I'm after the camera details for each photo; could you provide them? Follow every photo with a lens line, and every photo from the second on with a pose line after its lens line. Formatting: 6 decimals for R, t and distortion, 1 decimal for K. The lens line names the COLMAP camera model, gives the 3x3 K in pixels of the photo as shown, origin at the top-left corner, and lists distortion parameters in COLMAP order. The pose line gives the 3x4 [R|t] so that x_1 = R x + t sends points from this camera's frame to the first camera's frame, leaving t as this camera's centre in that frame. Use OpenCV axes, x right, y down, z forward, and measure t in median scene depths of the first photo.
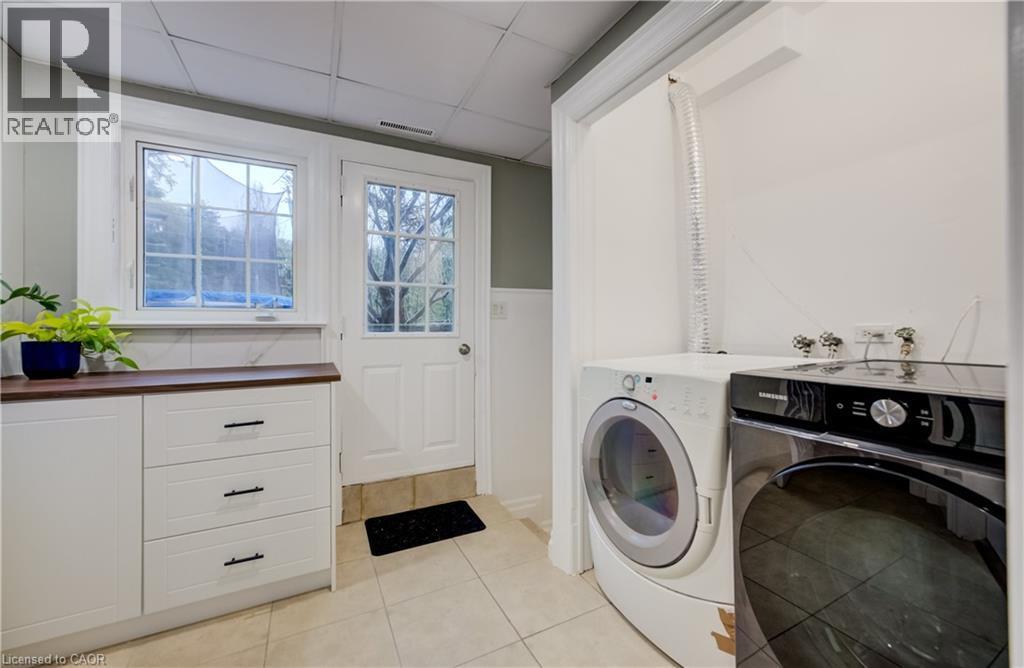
lens RADIAL K [[405.3, 0, 515.4], [0, 405.3, 327.4], [0, 0, 1]] dist [-0.001055, -0.000132]
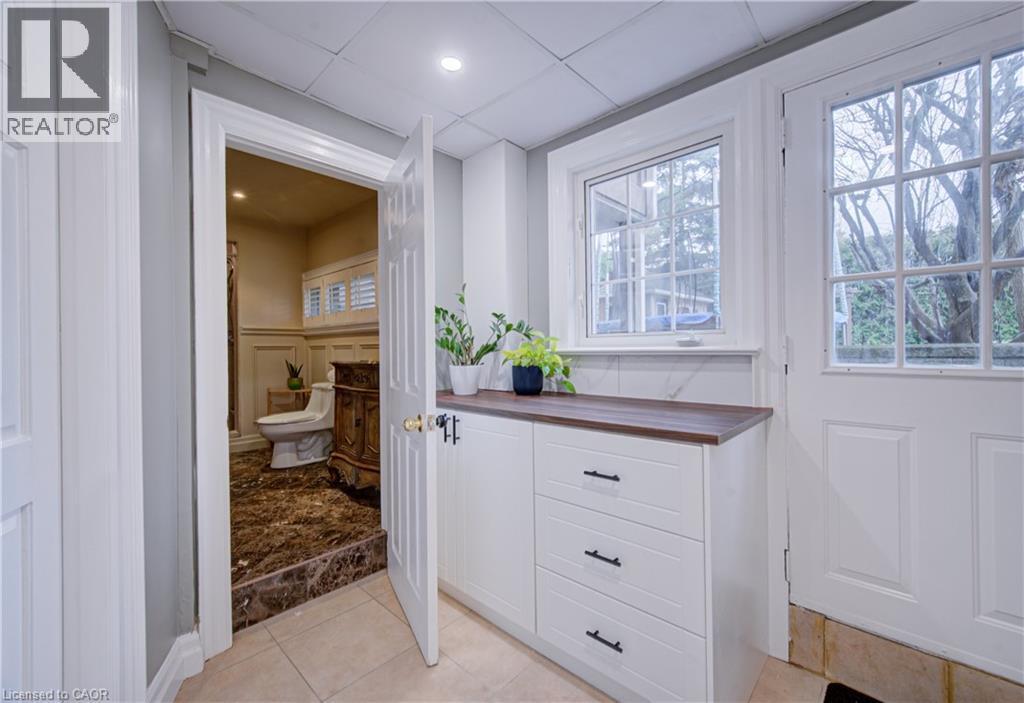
lens RADIAL K [[424.1, 0, 517.2], [0, 424.1, 347.7], [0, 0, 1]] dist [0.001072, 0.000412]
pose [[0.354303, -0.002766, -0.935127, 0.052515], [0.008967, 0.999960, 0.000440, -0.016132], [0.935088, -0.008541, 0.354314, 0.387344]]
